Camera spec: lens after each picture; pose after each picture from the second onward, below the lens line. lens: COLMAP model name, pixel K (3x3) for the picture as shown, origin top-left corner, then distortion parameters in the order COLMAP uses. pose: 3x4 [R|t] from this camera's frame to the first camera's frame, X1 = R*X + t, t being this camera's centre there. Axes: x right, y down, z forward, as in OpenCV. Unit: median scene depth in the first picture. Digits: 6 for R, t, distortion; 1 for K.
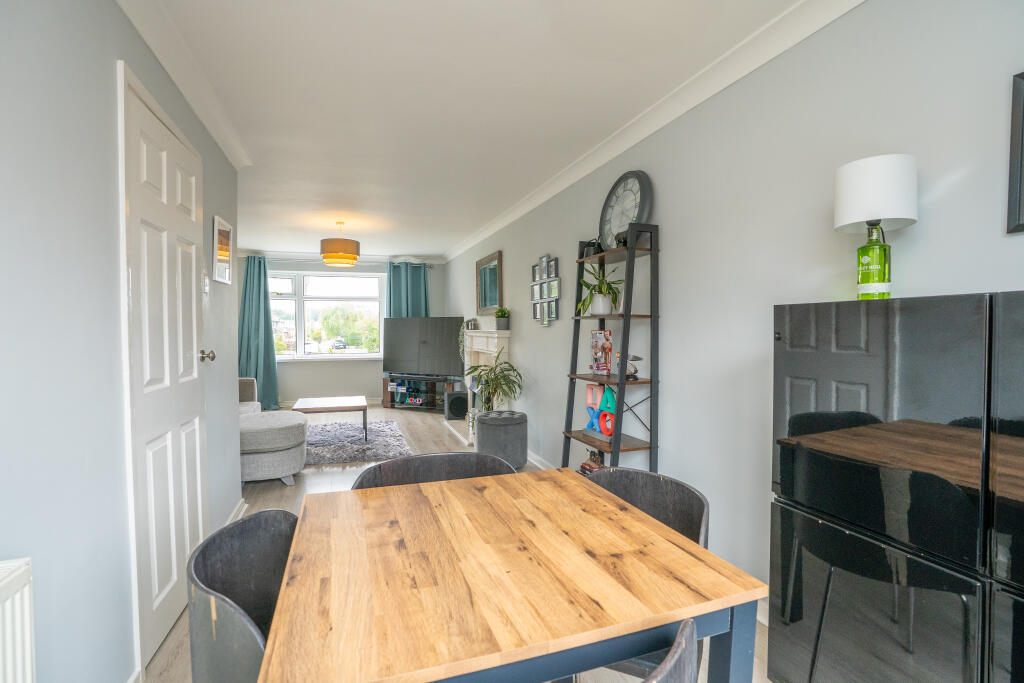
lens RADIAL K [[483.5, 0, 513.1], [0, 483.5, 342.3], [0, 0, 1]] dist [-0.073380, 0.030111]
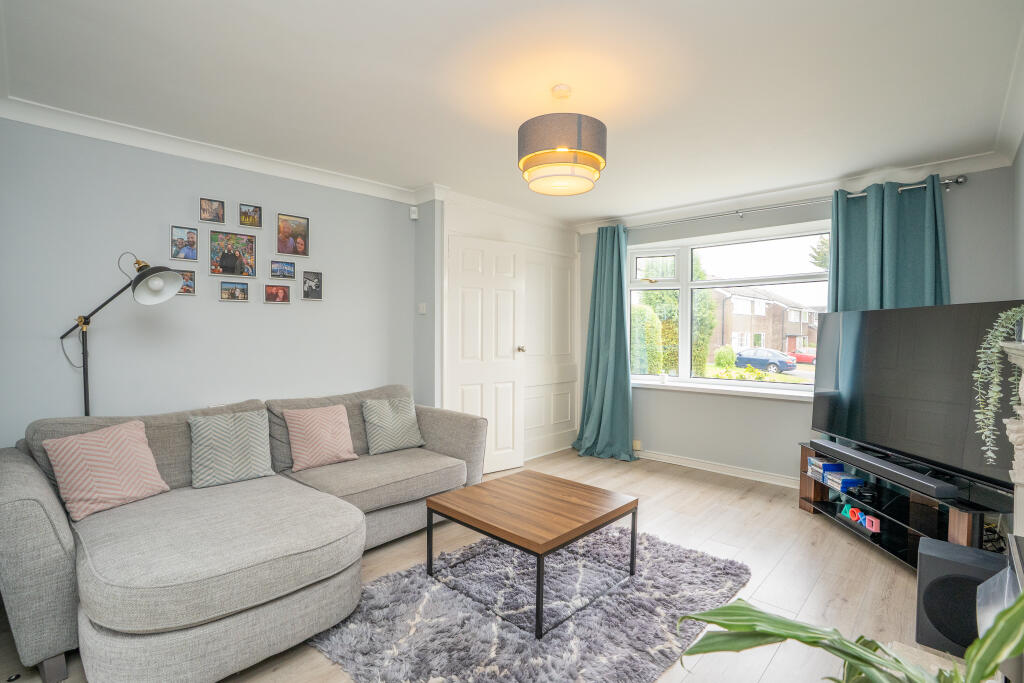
lens RADIAL K [[483.5, 0, 513.1], [0, 483.5, 342.3], [0, 0, 1]] dist [-0.073380, 0.030111]
pose [[0.452646, 0.024265, -0.891360, 0.005487], [-0.037483, 0.999264, 0.008168, -0.016931], [0.890902, 0.029714, 0.453222, 0.554520]]
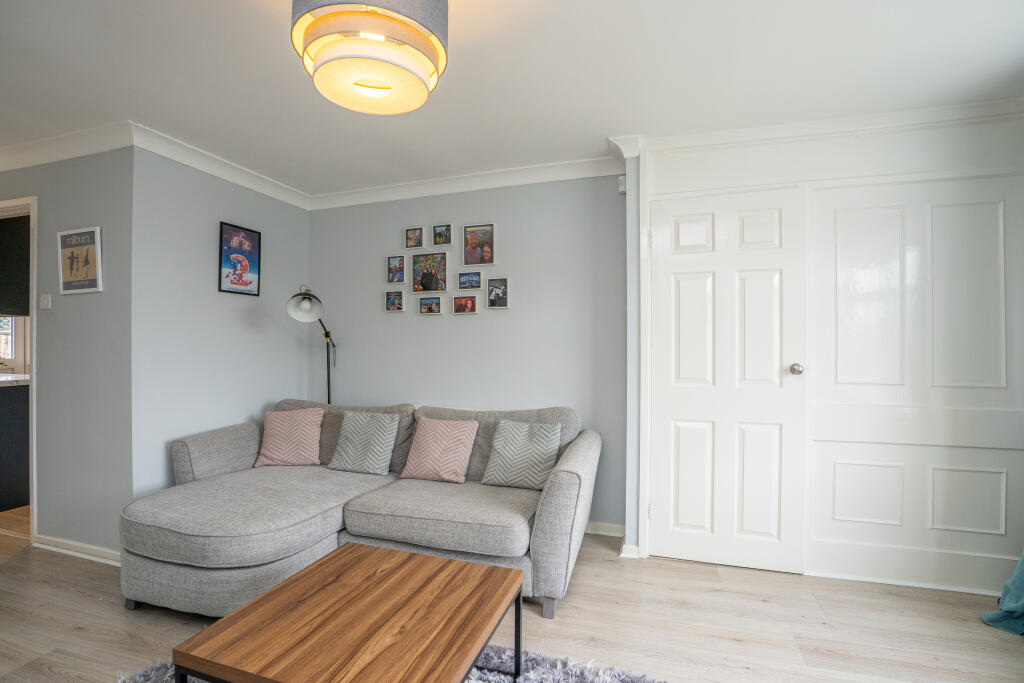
lens RADIAL K [[483.5, 0, 513.1], [0, 483.5, 342.3], [0, 0, 1]] dist [-0.073380, 0.030111]
pose [[-0.596241, 0.001147, -0.802805, -0.146639], [-0.023823, 0.999533, 0.019121, -0.024255], [0.802452, 0.030526, -0.595935, 0.870765]]
